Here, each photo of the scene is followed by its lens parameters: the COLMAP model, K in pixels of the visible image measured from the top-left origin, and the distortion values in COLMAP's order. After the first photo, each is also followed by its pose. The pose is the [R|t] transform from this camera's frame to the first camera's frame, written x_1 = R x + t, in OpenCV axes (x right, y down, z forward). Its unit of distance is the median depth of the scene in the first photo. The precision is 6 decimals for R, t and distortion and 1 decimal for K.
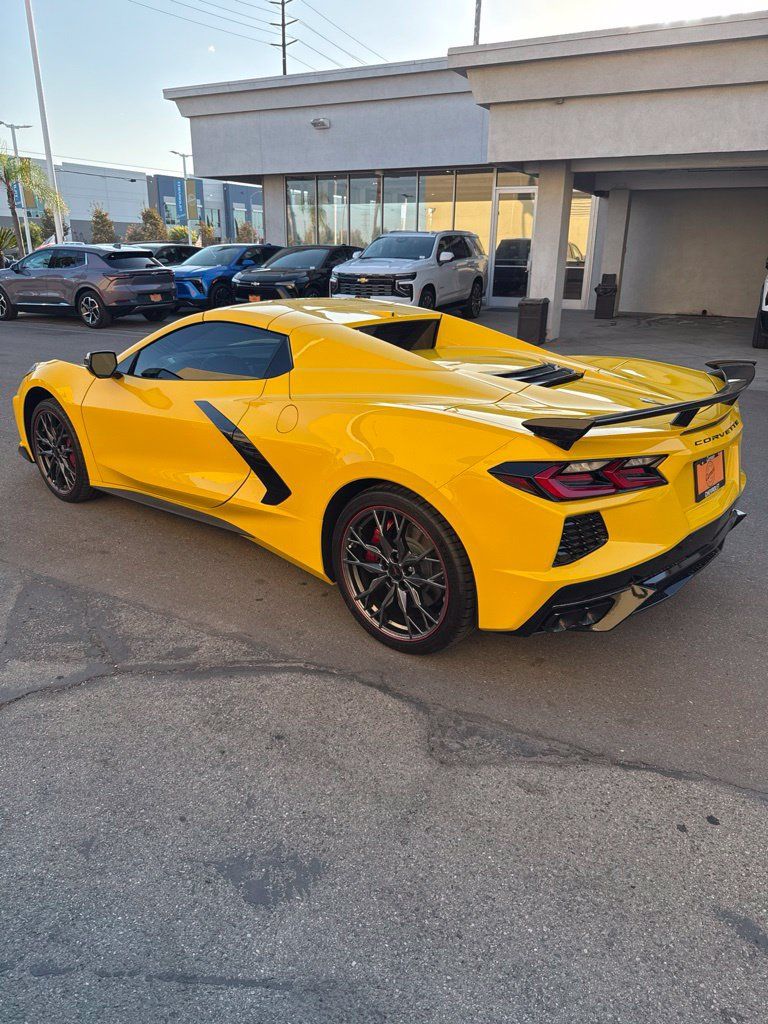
lens RADIAL K [[730.1, 0, 382.9], [0, 730.1, 514.2], [0, 0, 1]] dist [0.018187, -0.029135]
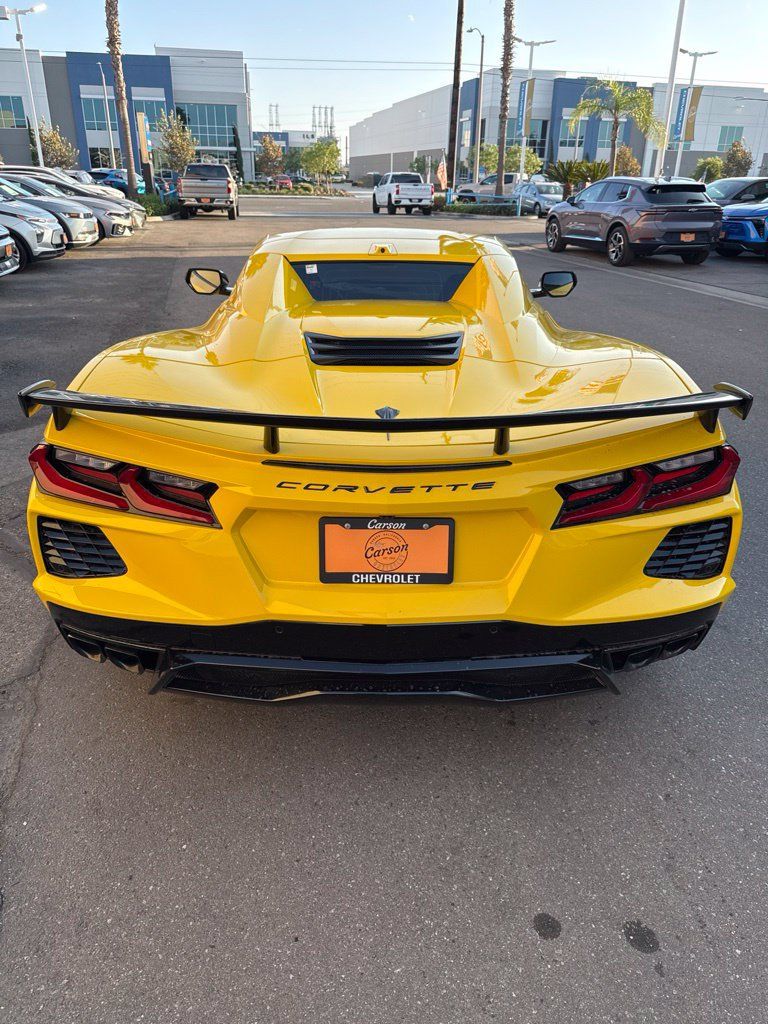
lens RADIAL K [[731.0, 0, 381.3], [0, 731.0, 512.5], [0, 0, 1]] dist [0.009596, -0.018341]
pose [[0.663053, 0.309768, -0.681472, 0.547022], [-0.259430, 0.949034, 0.178972, -0.124007], [0.702180, 0.058126, 0.709623, 0.379040]]
